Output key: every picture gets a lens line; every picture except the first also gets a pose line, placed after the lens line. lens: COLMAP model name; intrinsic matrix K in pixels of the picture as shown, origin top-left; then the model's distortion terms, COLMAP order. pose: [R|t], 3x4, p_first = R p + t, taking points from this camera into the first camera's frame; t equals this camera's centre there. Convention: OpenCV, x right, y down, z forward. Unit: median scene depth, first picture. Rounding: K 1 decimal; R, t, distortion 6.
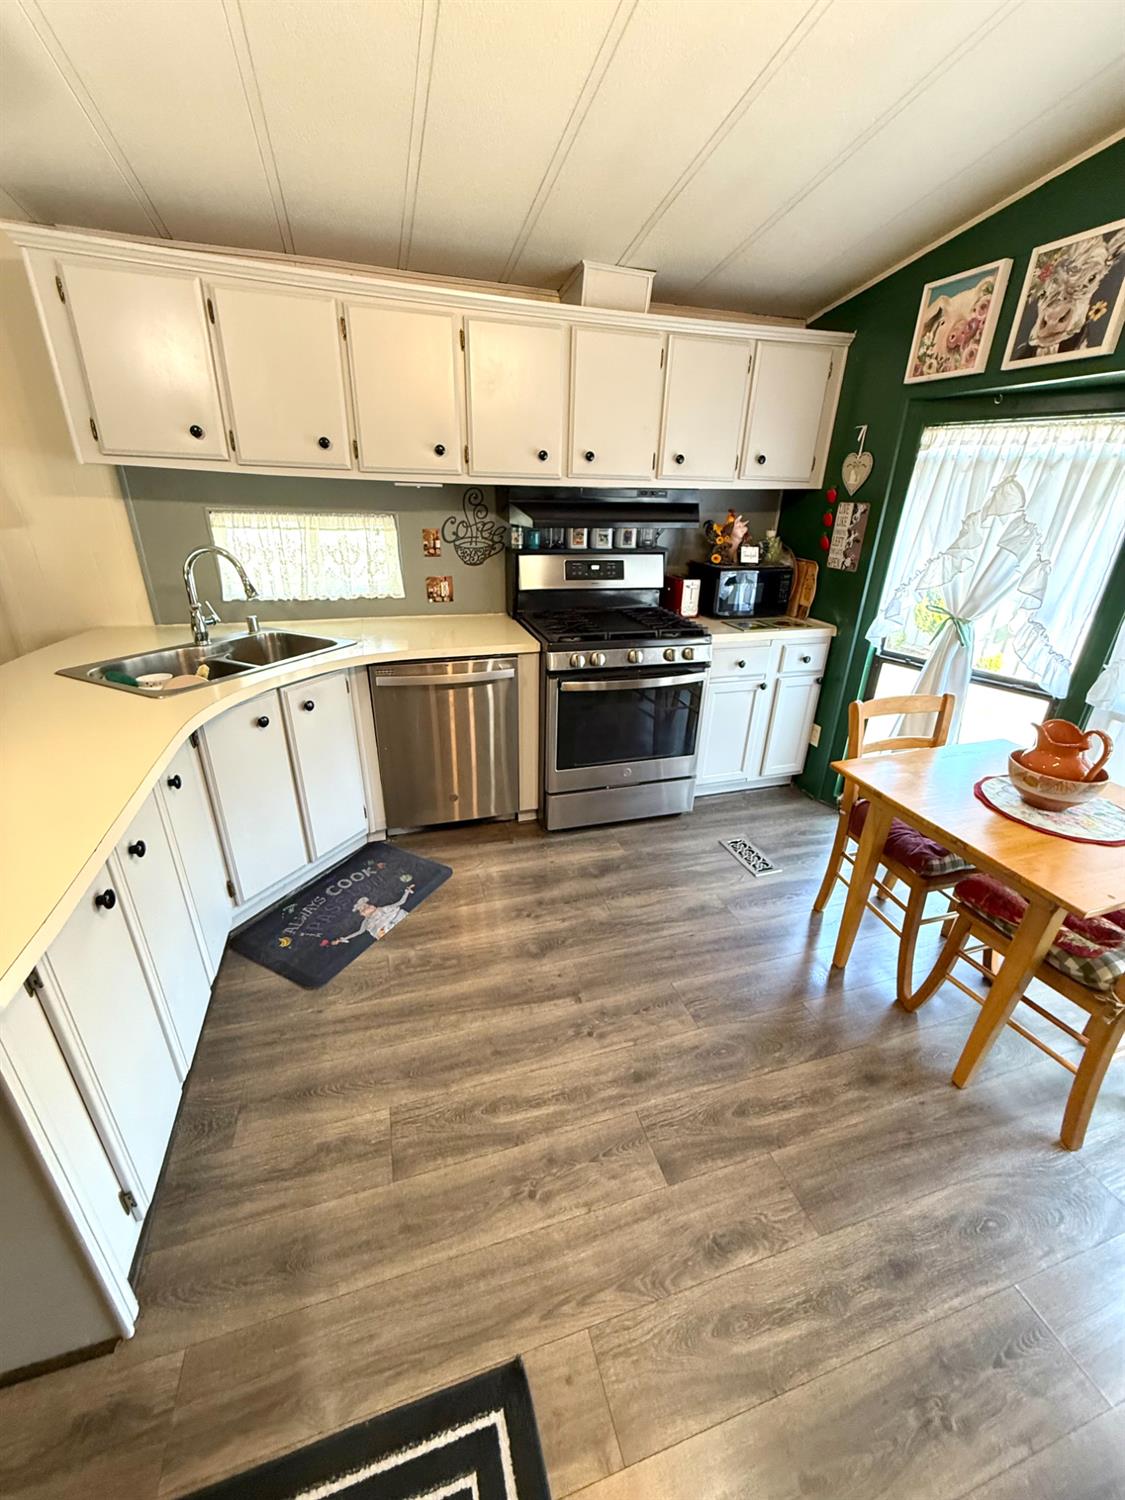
lens RADIAL K [[592.2, 0, 564.6], [0, 592.2, 743.3], [0, 0, 1]] dist [-0.003817, -0.000053]
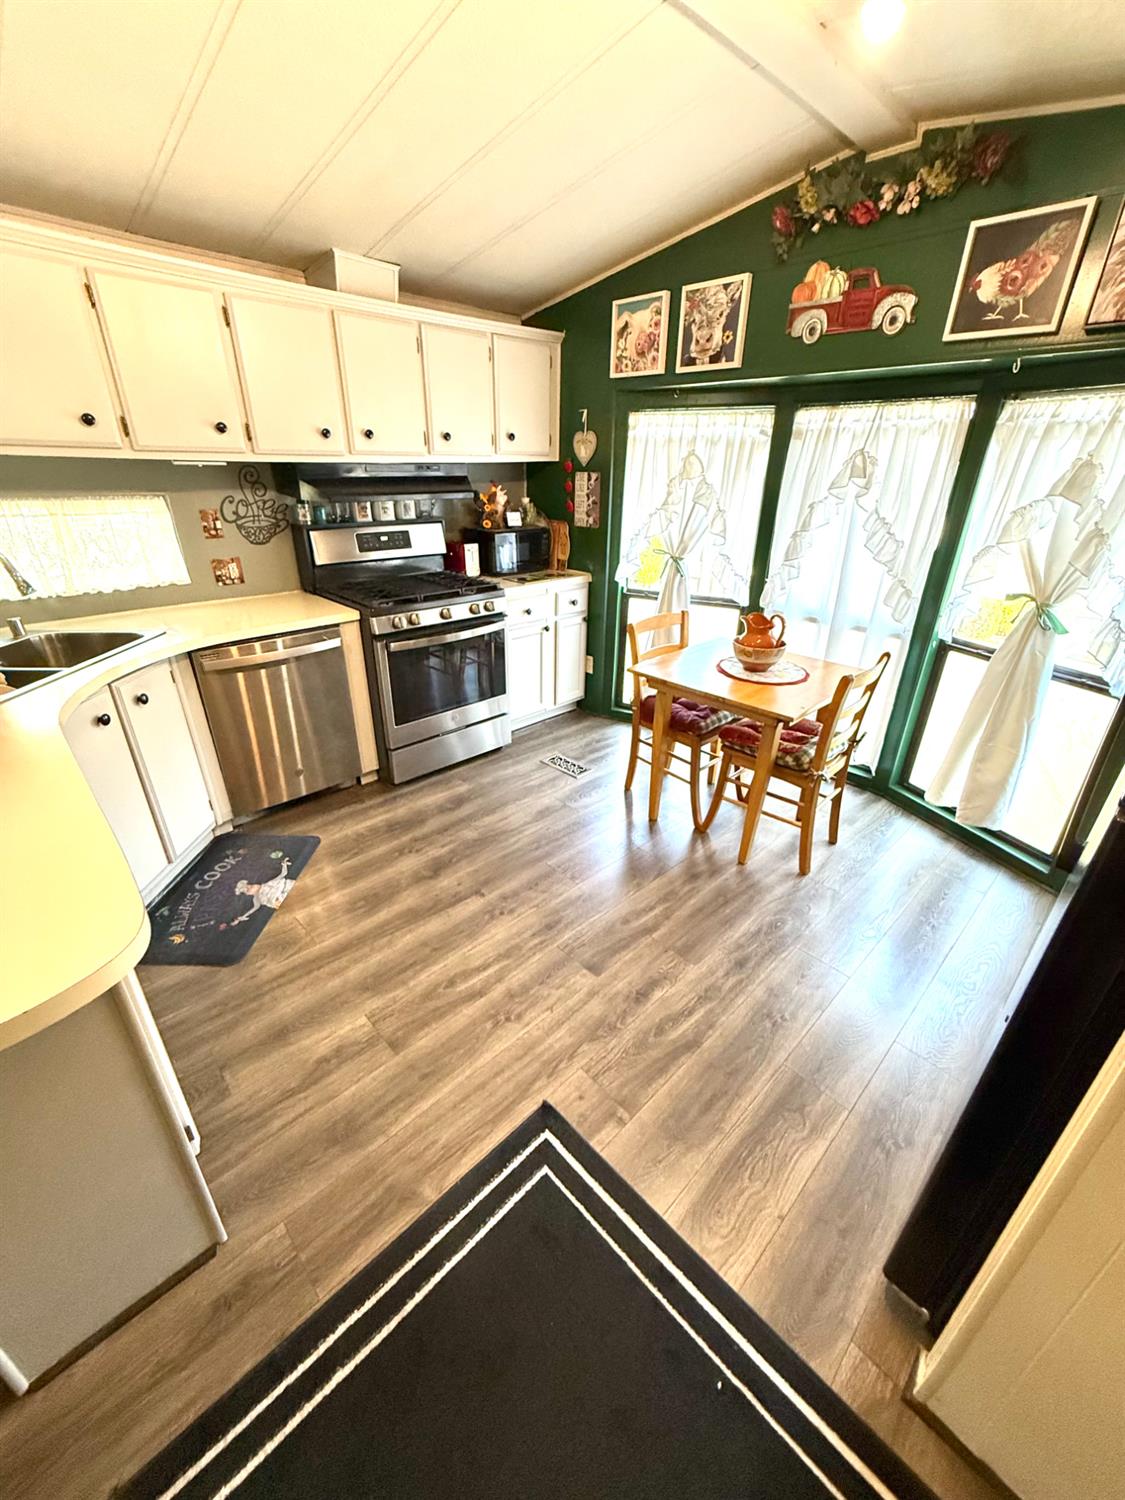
lens RADIAL K [[592.2, 0, 564.5], [0, 592.2, 740.7], [0, 0, 1]] dist [-0.003817, -0.000053]
pose [[0.894892, -0.201408, 0.398250, -0.202501], [0.186344, 0.979491, 0.076635, 0.053064], [-0.405518, 0.005631, 0.914070, -0.144739]]
